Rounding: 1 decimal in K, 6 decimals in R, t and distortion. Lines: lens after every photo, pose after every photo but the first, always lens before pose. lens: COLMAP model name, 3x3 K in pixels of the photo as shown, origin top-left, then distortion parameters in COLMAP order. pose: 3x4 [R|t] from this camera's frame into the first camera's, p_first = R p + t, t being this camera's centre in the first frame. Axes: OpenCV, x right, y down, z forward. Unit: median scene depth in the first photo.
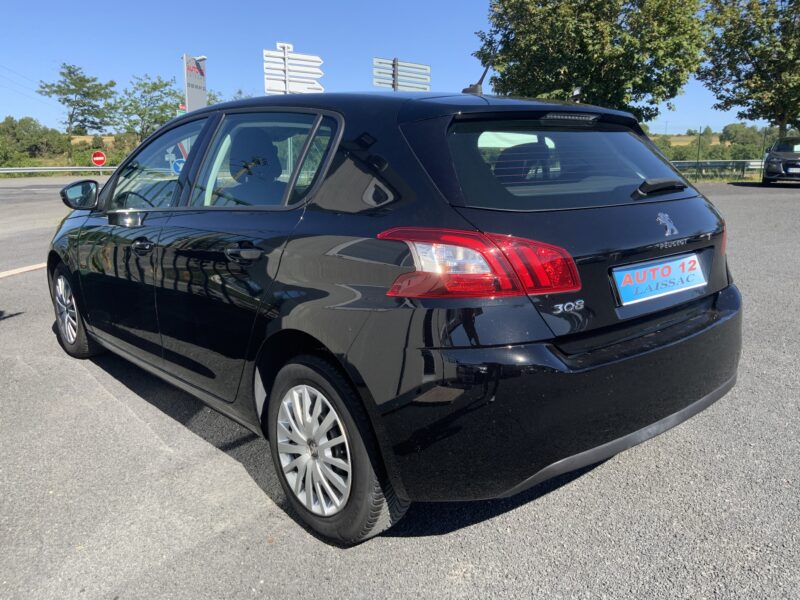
lens RADIAL K [[672.6, 0, 398.6], [0, 672.6, 291.5], [0, 0, 1]] dist [0.074491, -0.161403]
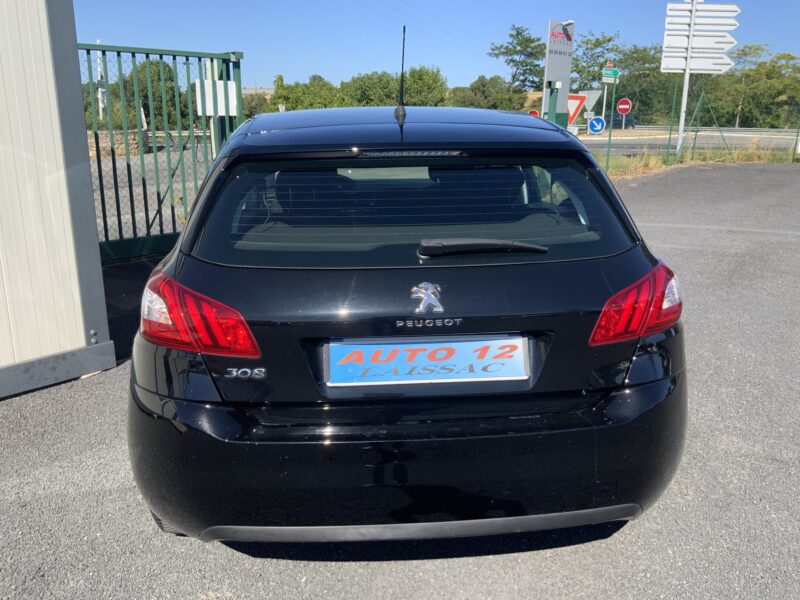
lens RADIAL K [[672.6, 0, 395.1], [0, 672.6, 298.9], [0, 0, 1]] dist [0.074491, -0.161403]
pose [[0.800083, 0.161958, -0.577613, 0.042949], [-0.118614, 0.986566, 0.112327, -0.009551], [0.588046, -0.021358, 0.808546, 0.016202]]
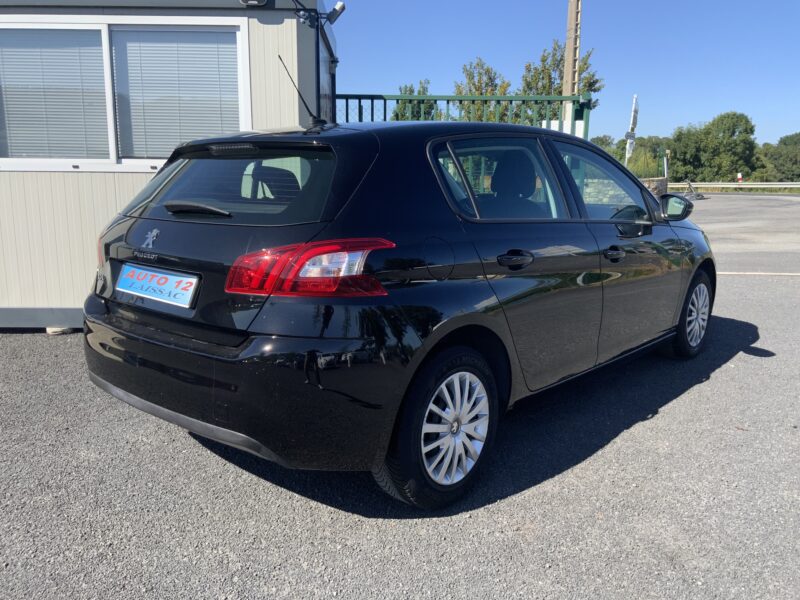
lens RADIAL K [[672.6, 0, 397.4], [0, 672.6, 299.8], [0, 0, 1]] dist [0.074491, -0.161403]
pose [[0.085524, 0.191946, -0.977672, 0.083694], [-0.192601, 0.965943, 0.172795, -0.014759], [0.977543, 0.173523, 0.119581, 0.066684]]
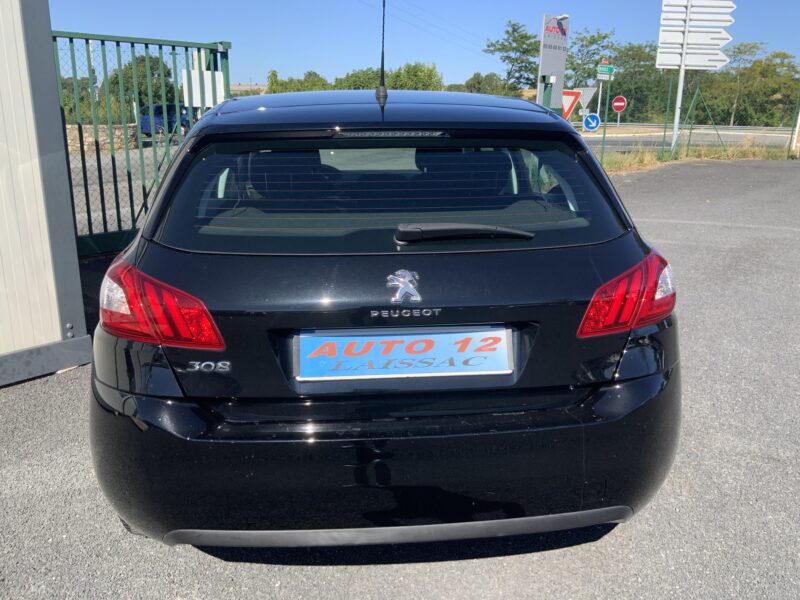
lens RADIAL K [[672.6, 0, 395.6], [0, 672.6, 299.2], [0, 0, 1]] dist [0.074491, -0.161403]
pose [[0.804167, 0.166258, -0.570678, 0.042382], [-0.121857, 0.985806, 0.115485, -0.008850], [0.581778, -0.023328, 0.813013, 0.019179]]
